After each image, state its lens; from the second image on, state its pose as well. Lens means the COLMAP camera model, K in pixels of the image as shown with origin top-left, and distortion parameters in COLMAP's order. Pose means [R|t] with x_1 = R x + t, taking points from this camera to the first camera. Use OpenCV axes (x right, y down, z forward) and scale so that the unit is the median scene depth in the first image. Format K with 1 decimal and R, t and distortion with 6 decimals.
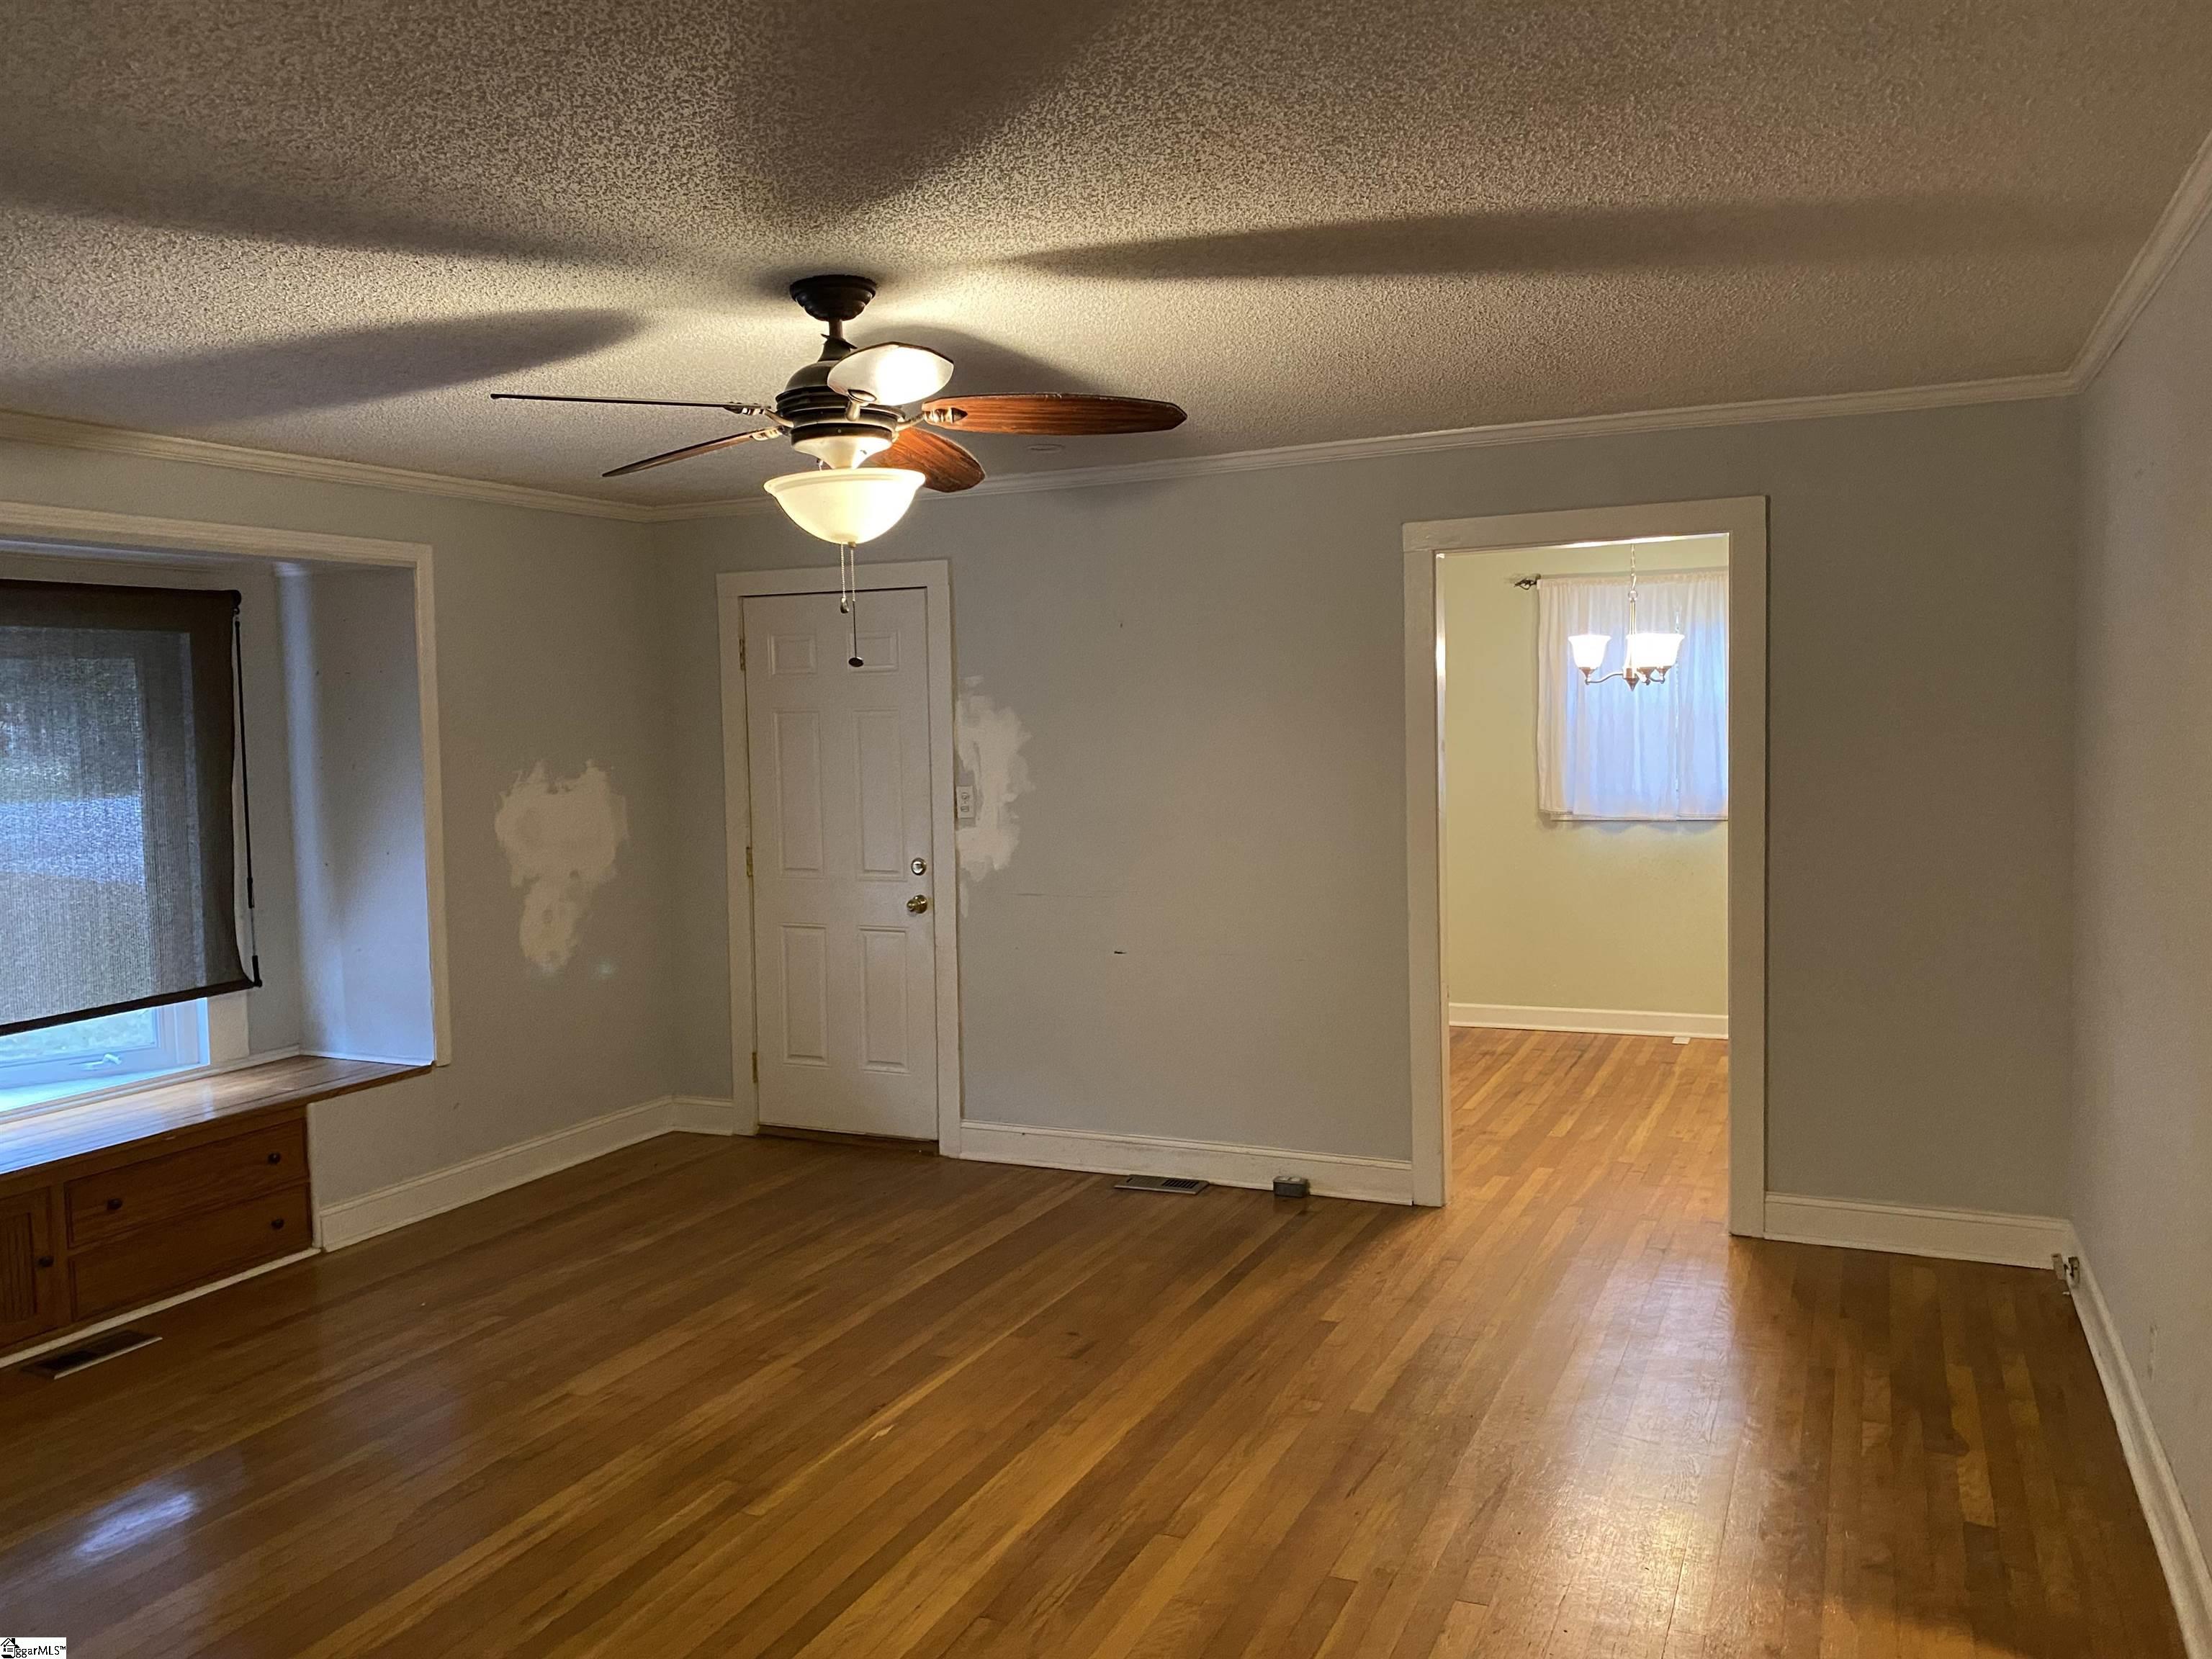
lens RADIAL K [[1683.0, 0, 1075.8], [0, 1683.0, 820.3], [0, 0, 1]] dist [0.027387, -0.021398]
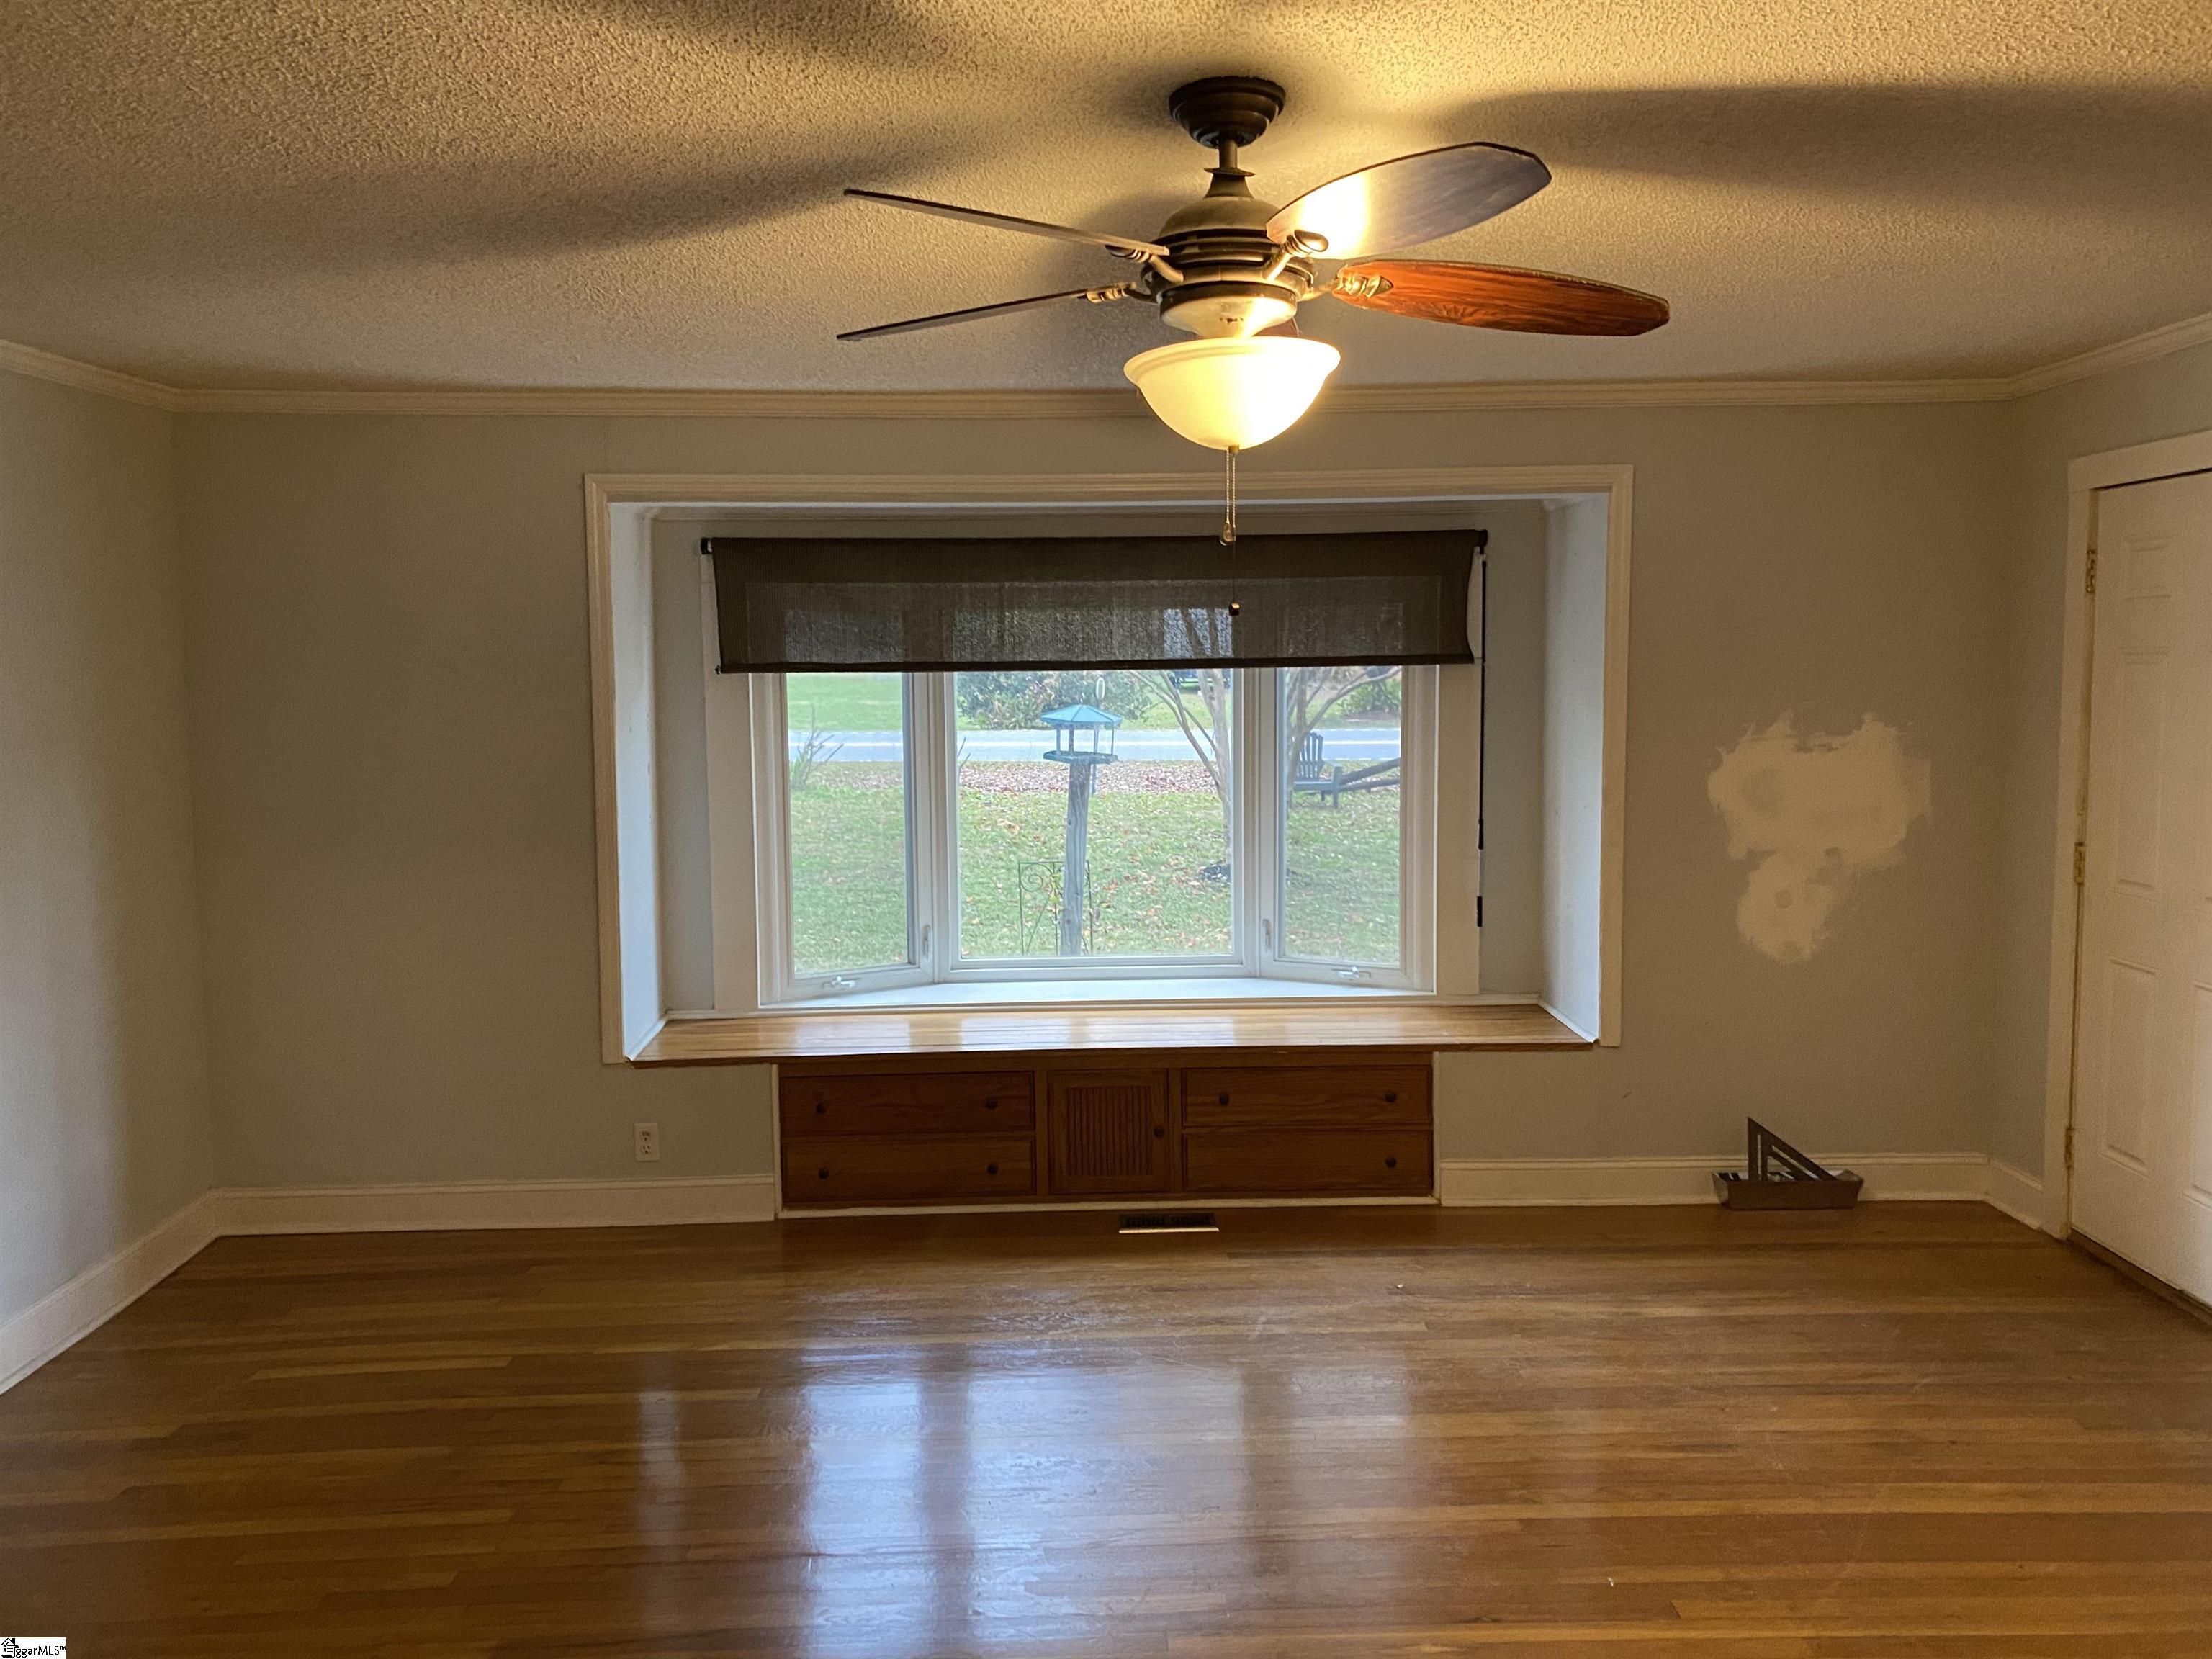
lens RADIAL K [[1683.0, 0, 1108.1], [0, 1683.0, 825.9], [0, 0, 1]] dist [0.027387, -0.021398]
pose [[0.450005, 0.101949, -0.887187, 0.317153], [-0.055725, 0.994732, 0.086042, -0.037404], [0.891286, 0.010719, 0.453316, 0.380828]]
